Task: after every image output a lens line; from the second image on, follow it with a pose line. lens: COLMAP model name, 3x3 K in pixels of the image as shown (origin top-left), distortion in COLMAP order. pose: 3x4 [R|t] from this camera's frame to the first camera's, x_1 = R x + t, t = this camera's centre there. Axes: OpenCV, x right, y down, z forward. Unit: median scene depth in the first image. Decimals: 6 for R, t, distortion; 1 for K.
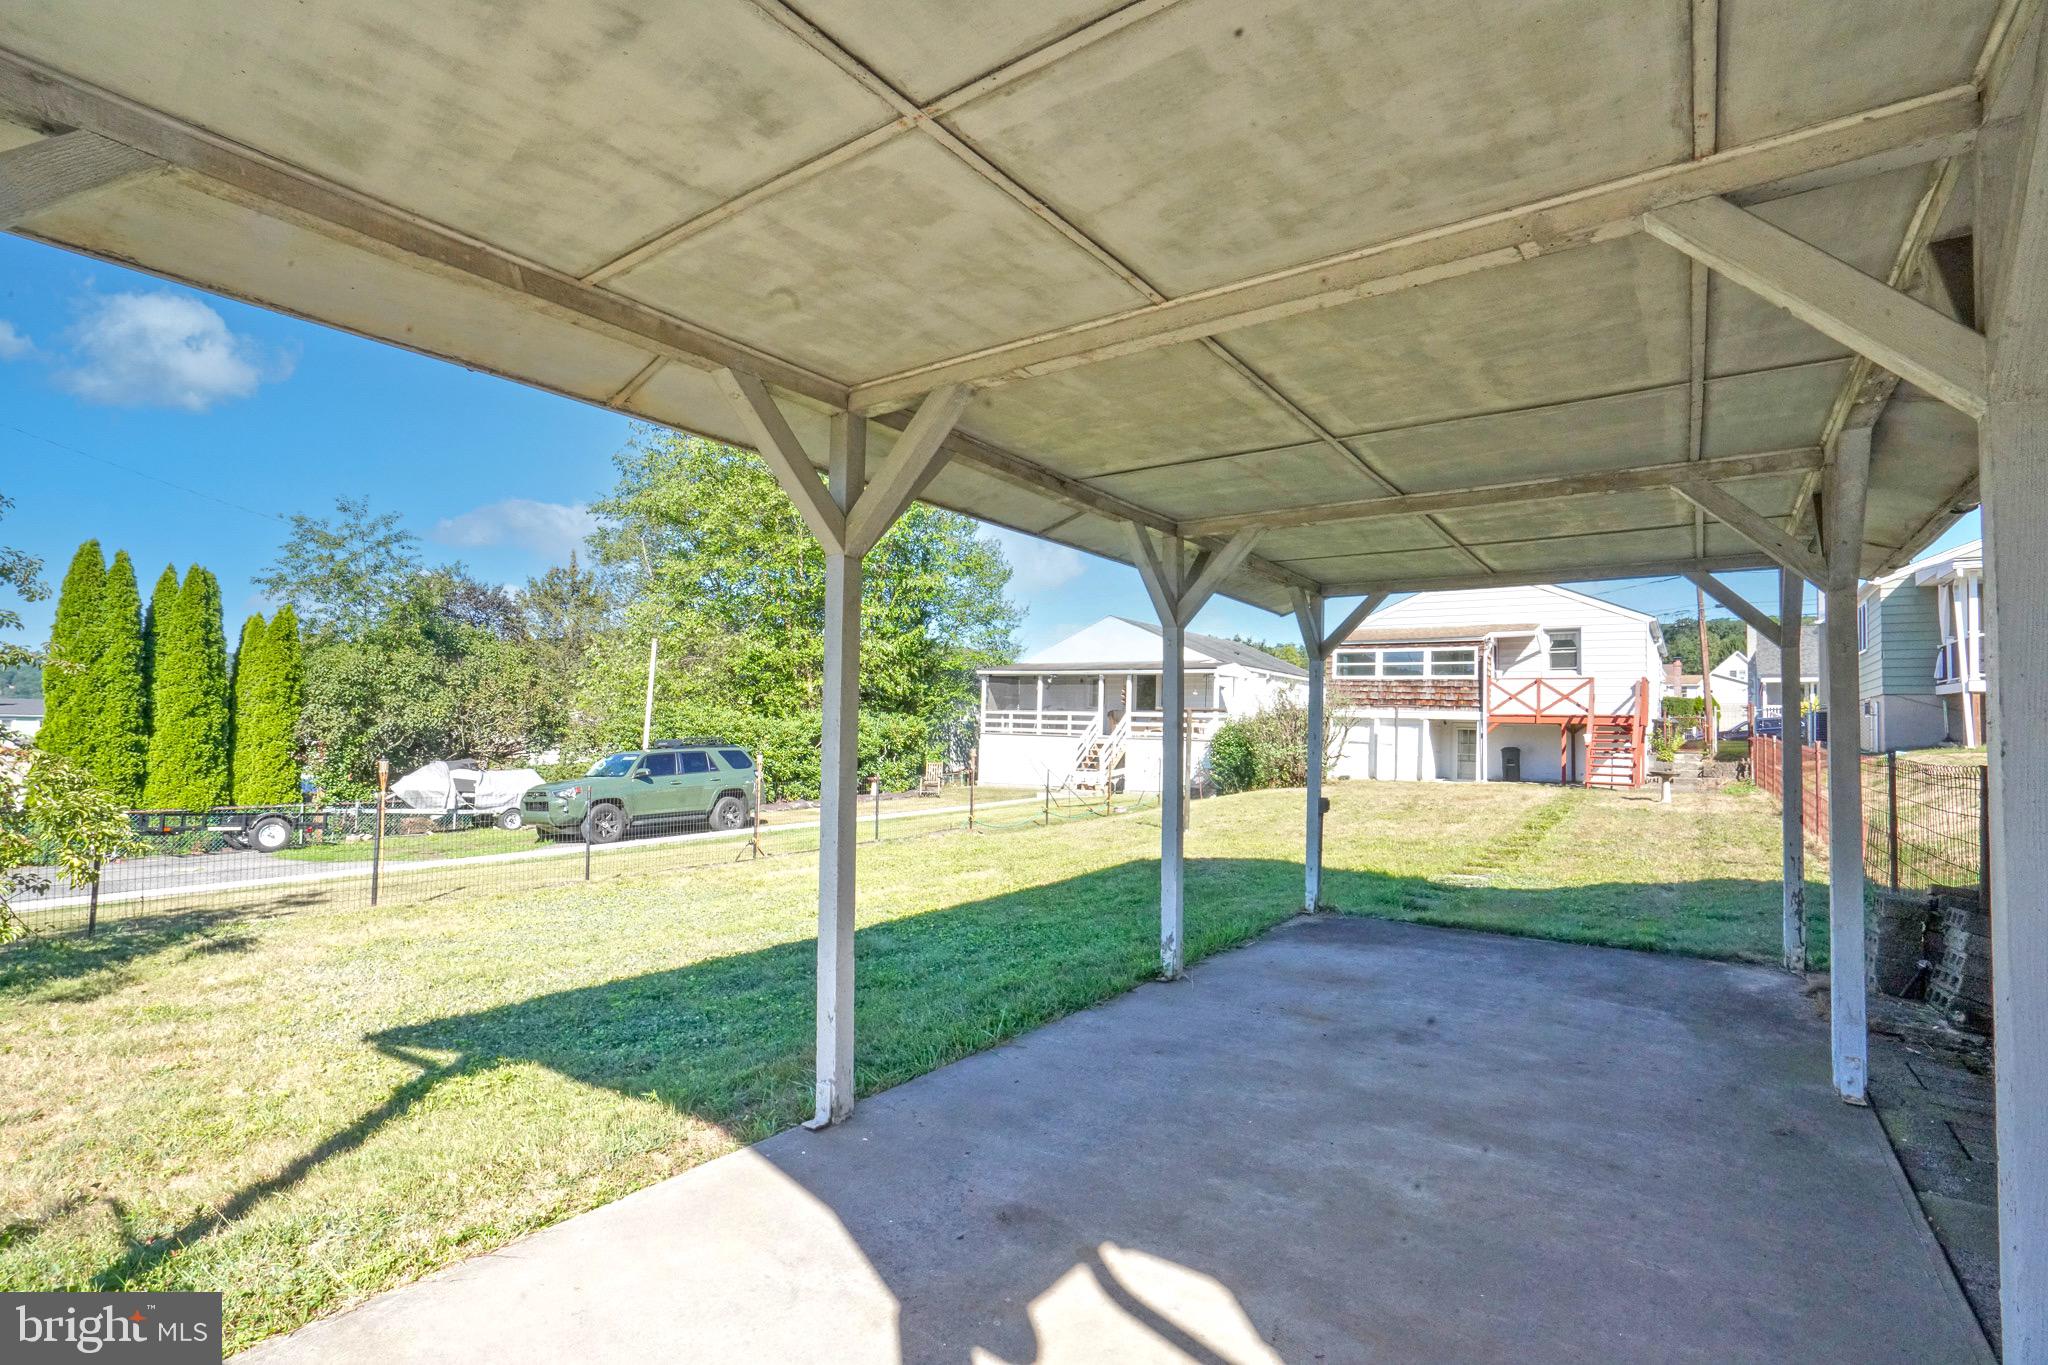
lens RADIAL K [[954.9, 0, 1030.6], [0, 954.9, 678.1], [0, 0, 1]] dist [-0.043513, 0.011358]
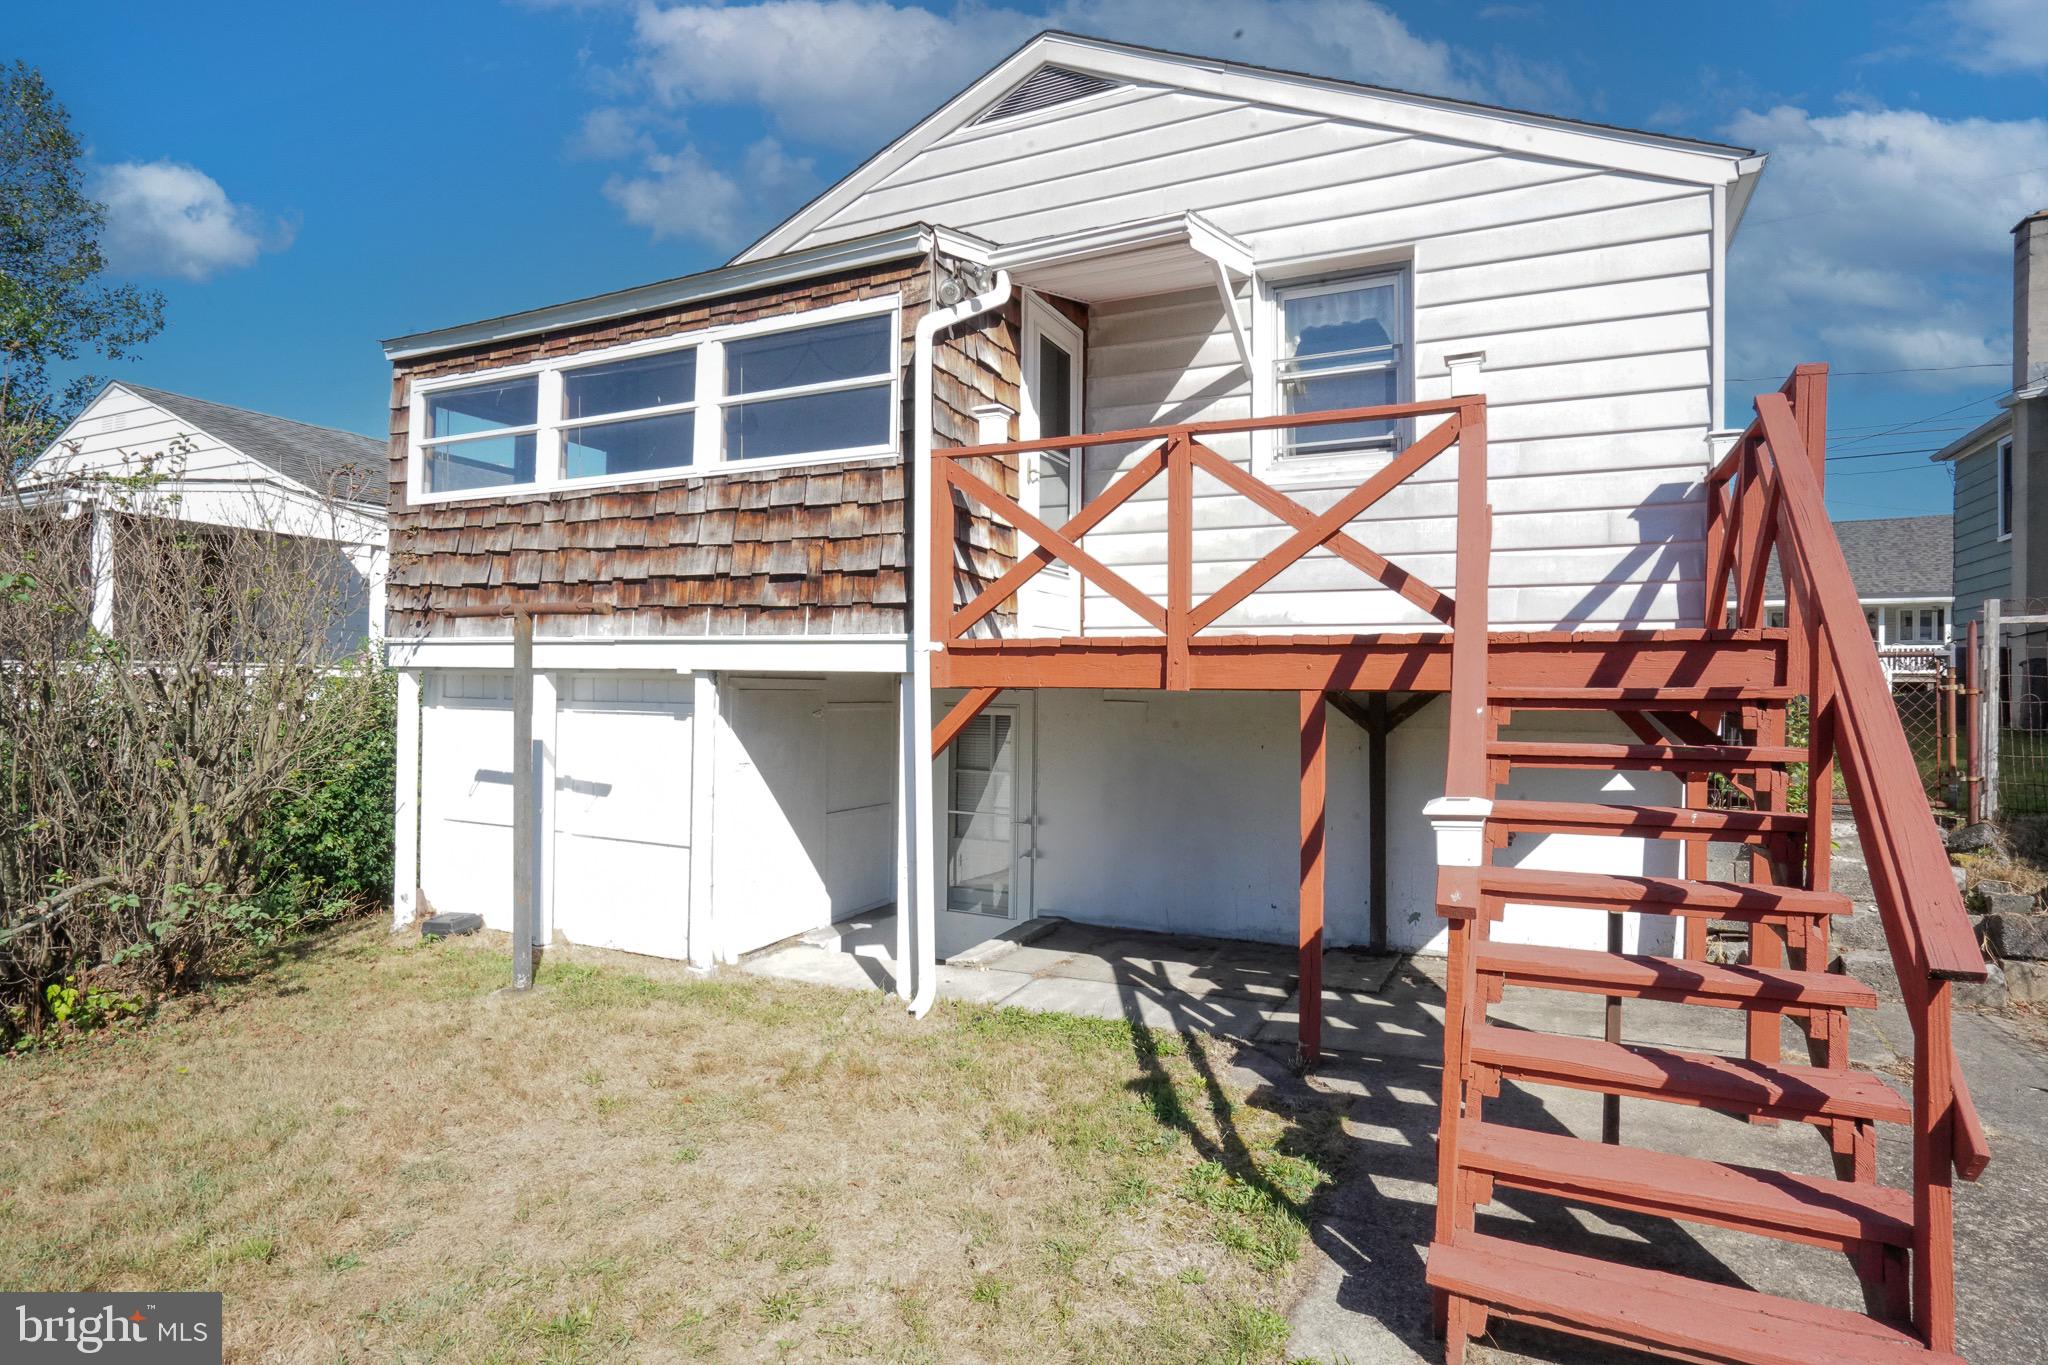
lens RADIAL K [[1066.5, 0, 1019.5], [0, 1066.5, 675.3], [0, 0, 1]] dist [-0.011906, 0.005853]
pose [[0.987376, -0.014761, 0.157705, 0.452327], [0.007947, 0.999011, 0.043753, 0.034453], [-0.158195, -0.041947, 0.986517, 0.766389]]
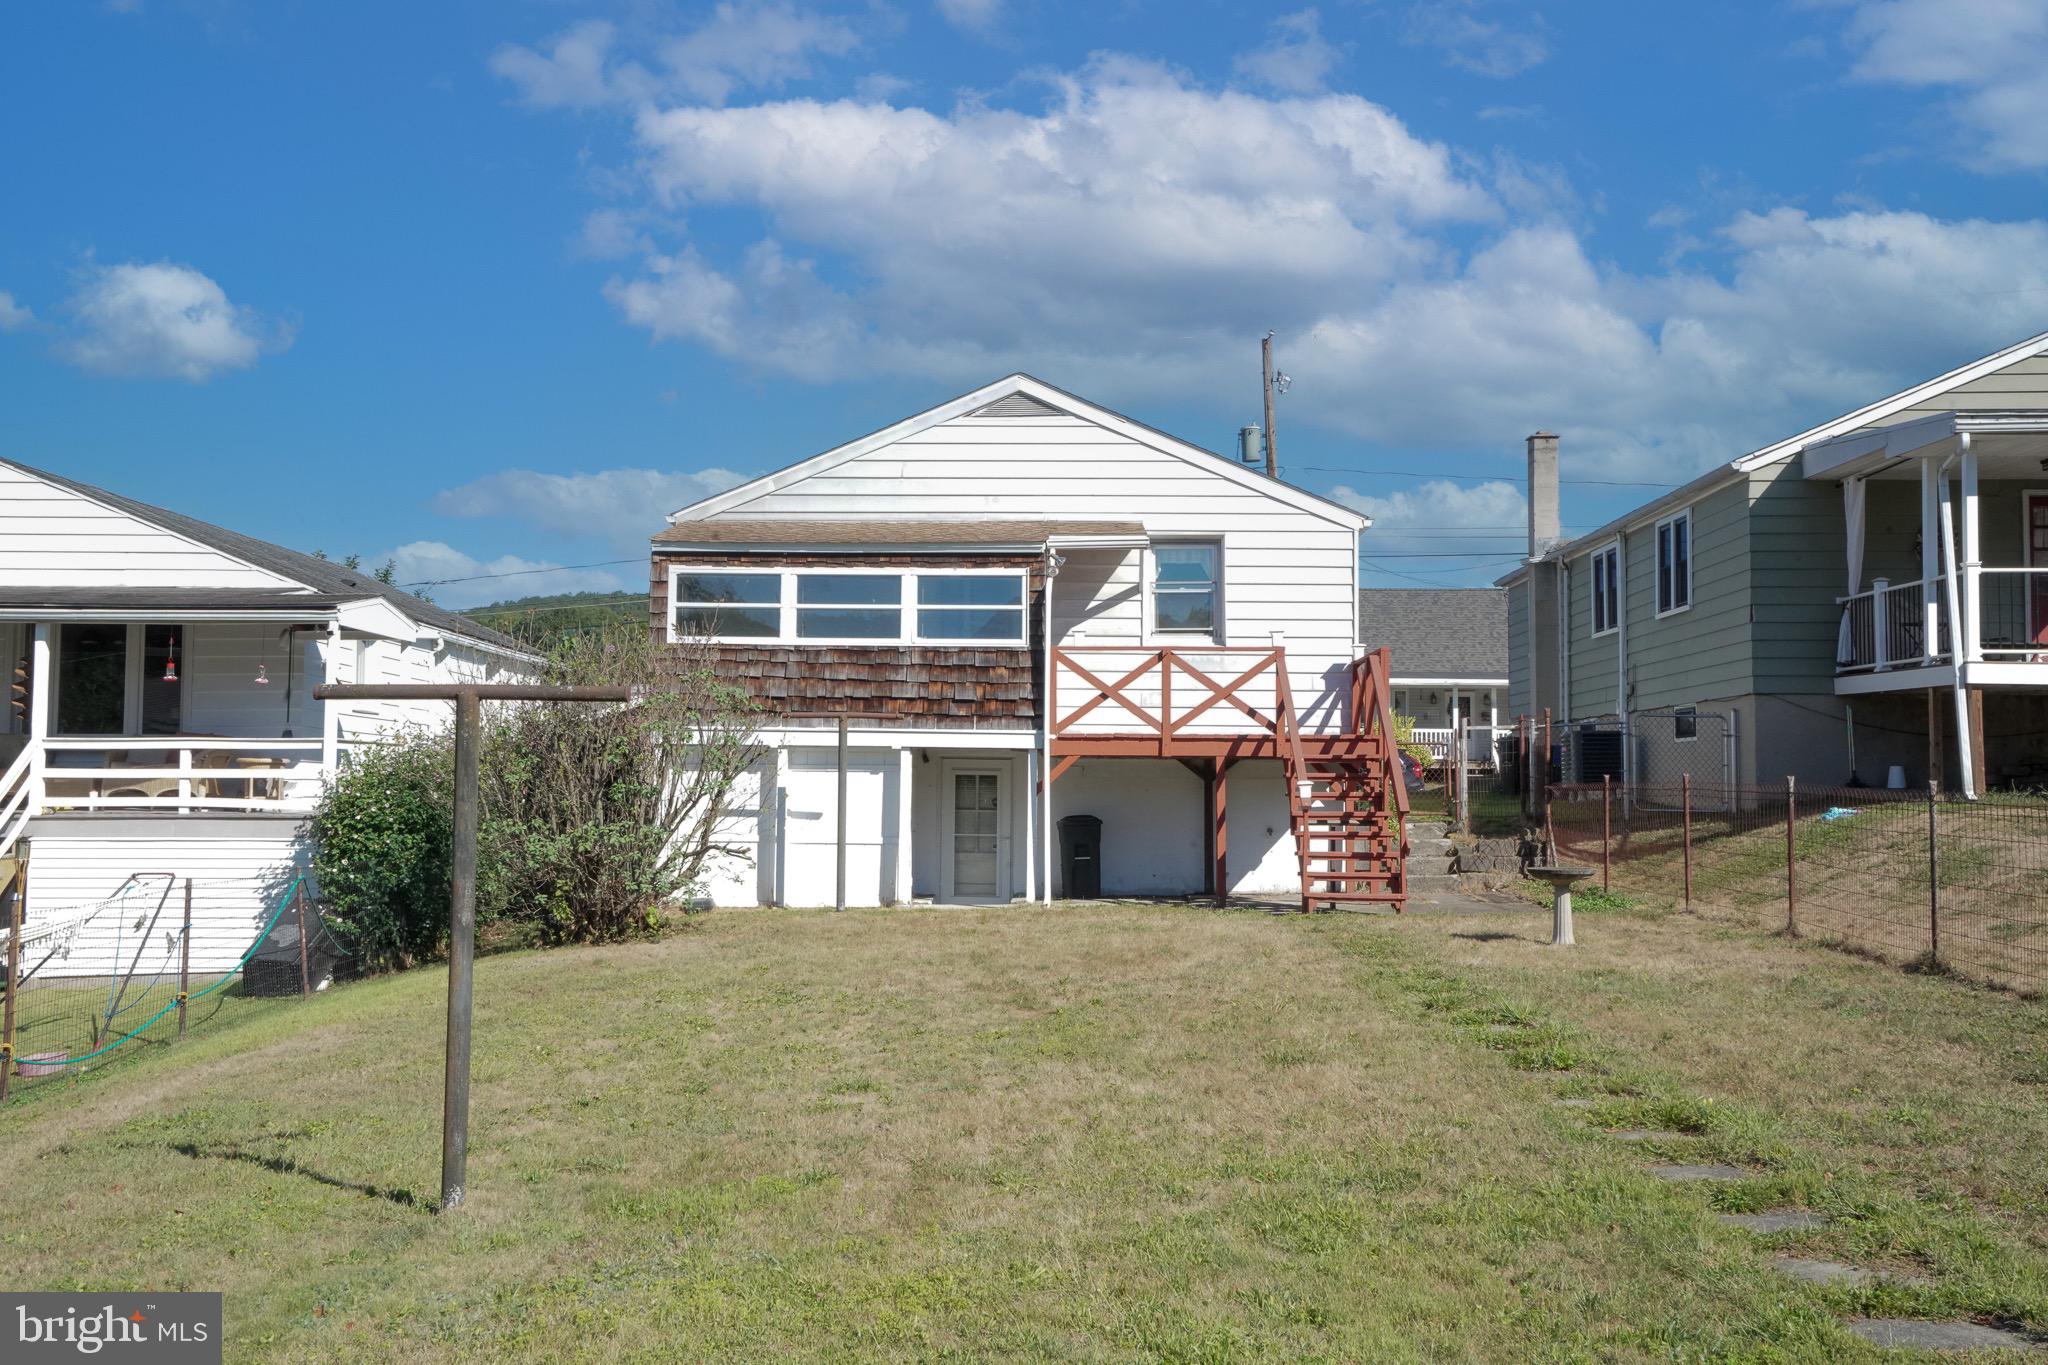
lens RADIAL K [[2024.7, 0, 1025.3], [0, 2024.7, 672.0], [0, 0, 1]] dist [0.044402, 0.000000]
pose [[0.829749, 0.015150, 0.557931, -0.009368], [-0.013258, 0.999884, -0.007434, 0.017288], [-0.557979, -0.001229, 0.829854, 0.280337]]
